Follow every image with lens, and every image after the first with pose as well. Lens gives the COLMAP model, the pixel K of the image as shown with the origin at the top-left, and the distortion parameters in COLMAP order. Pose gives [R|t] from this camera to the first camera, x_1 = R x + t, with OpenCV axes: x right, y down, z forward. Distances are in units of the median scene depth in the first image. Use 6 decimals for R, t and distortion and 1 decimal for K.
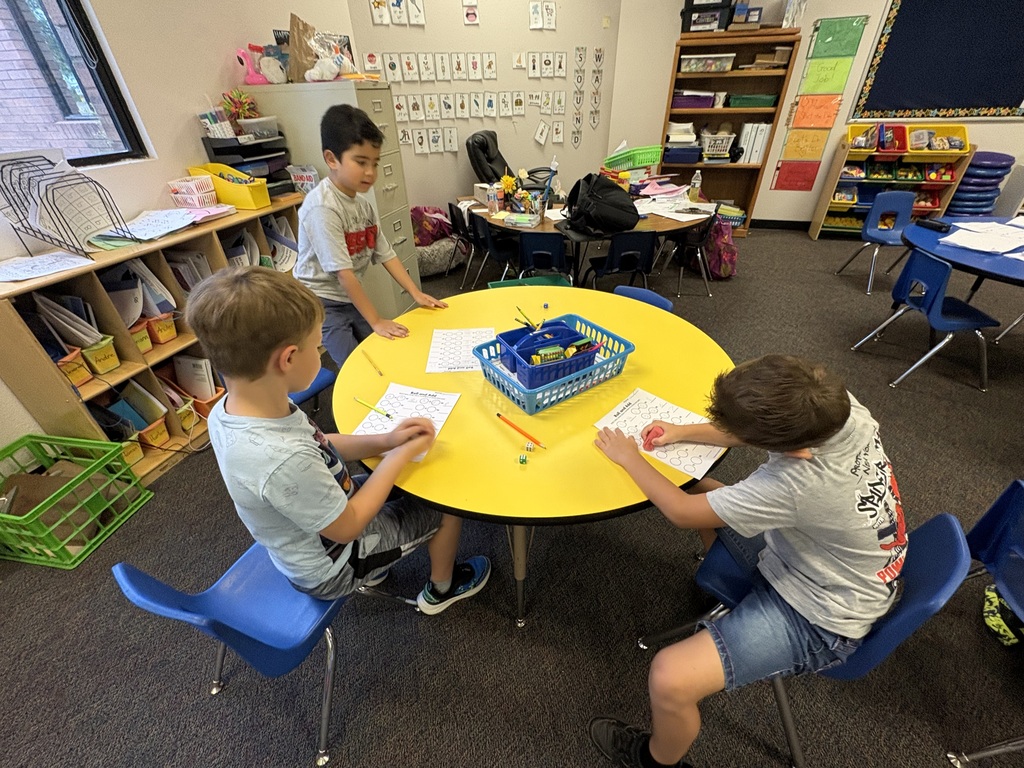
lens RADIAL K [[439.7, 0, 509.3], [0, 439.7, 383.3], [0, 0, 1]] dist [0.002512, -0.000205]
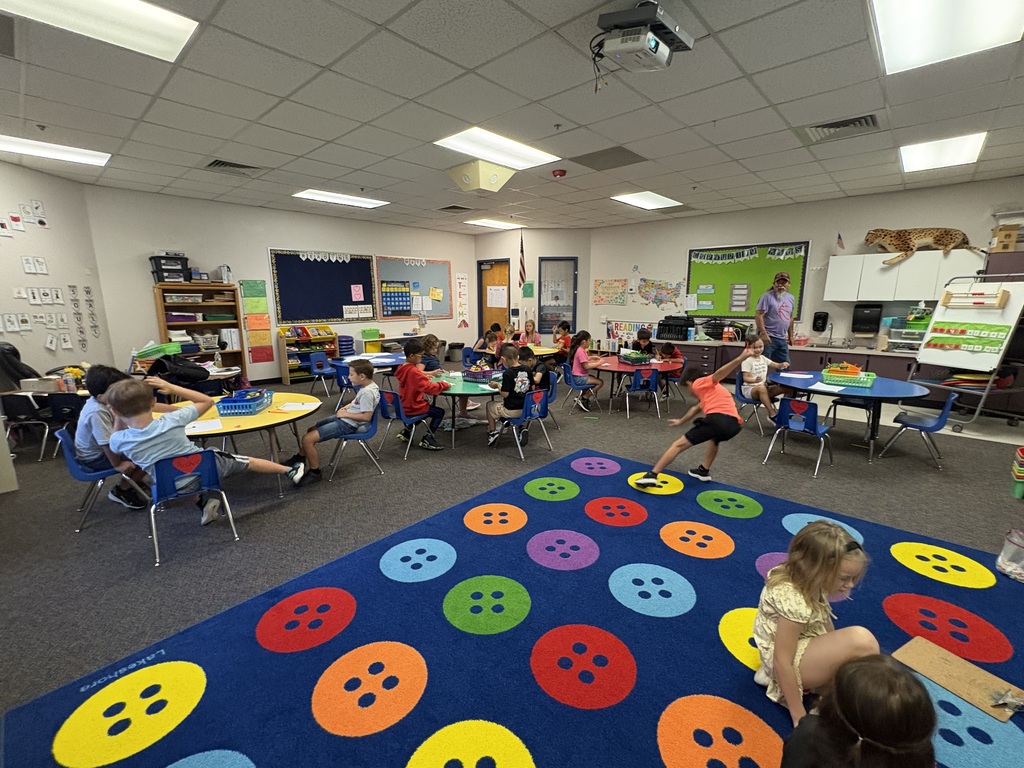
lens RADIAL K [[439.7, 0, 511.8], [0, 439.7, 385.7], [0, 0, 1]] dist [0.002512, -0.000205]
pose [[0.429972, -0.153272, 0.889737, -0.507486], [0.504796, 0.857865, -0.096165, 0.308338], [-0.748535, 0.490484, 0.446229, -0.458749]]
